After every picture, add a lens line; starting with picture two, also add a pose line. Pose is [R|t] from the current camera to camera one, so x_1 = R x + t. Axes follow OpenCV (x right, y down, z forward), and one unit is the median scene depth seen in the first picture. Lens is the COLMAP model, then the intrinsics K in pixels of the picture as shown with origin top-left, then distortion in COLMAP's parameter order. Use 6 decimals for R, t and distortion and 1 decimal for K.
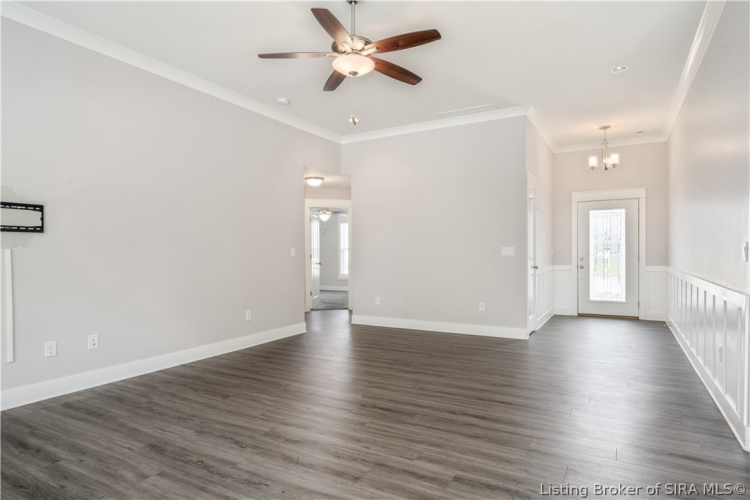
lens RADIAL K [[405.9, 0, 372.2], [0, 405.9, 254.5], [0, 0, 1]] dist [-0.003652, -0.000001]
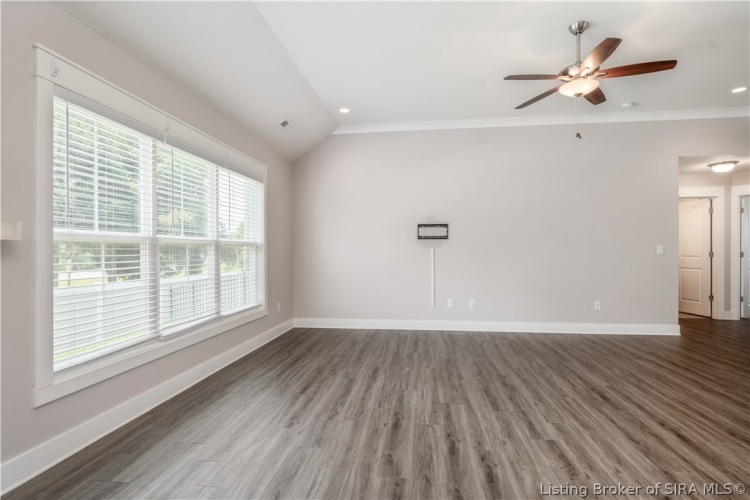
lens RADIAL K [[369.4, 0, 386.8], [0, 369.4, 250.7], [0, 0, 1]] dist [0.000015, -0.000066]
pose [[0.410163, 0.004727, -0.912000, 0.599931], [-0.004578, 0.999985, 0.003124, -0.005295], [0.912001, 0.002894, 0.410178, 0.068002]]
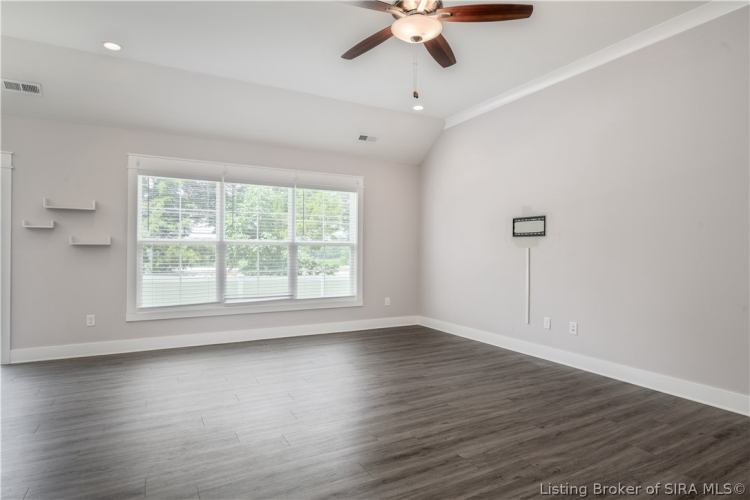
lens RADIAL K [[396.7, 0, 381.8], [0, 396.7, 249.2], [0, 0, 1]] dist [-0.003522, -0.000370]
pose [[-0.469681, 0.000567, -0.882836, 0.624440], [-0.006815, 0.999968, 0.004269, -0.011749], [0.882810, 0.008022, -0.469662, 1.155658]]
